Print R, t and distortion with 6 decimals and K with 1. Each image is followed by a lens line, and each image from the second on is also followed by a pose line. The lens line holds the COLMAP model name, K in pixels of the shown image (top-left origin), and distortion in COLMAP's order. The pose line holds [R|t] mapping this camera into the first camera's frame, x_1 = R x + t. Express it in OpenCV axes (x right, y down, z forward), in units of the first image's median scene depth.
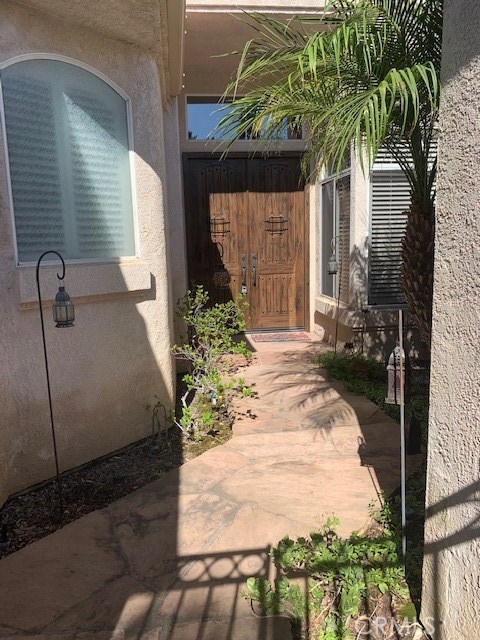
lens RADIAL K [[490.3, 0, 240.2], [0, 490.3, 319.6], [0, 0, 1]] dist [0.010467, -0.003694]
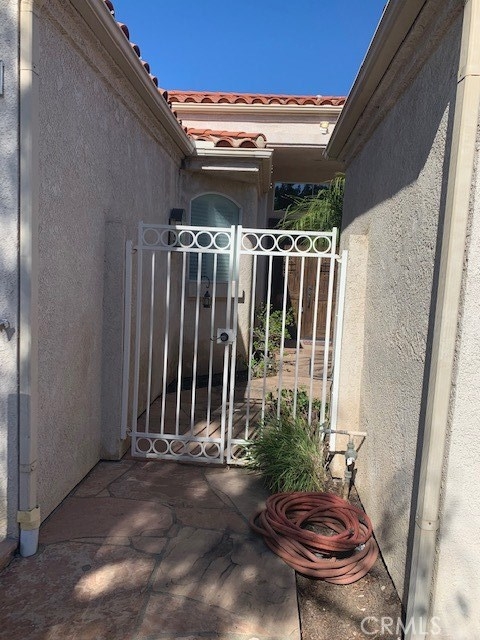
lens RADIAL K [[490.3, 0, 239.8], [0, 490.3, 319.9], [0, 0, 1]] dist [0.010467, -0.003694]
pose [[0.982090, 0.088332, -0.166426, 0.160284], [-0.101774, 0.992049, -0.074034, 0.186402], [0.158563, 0.089645, 0.983271, -1.033085]]
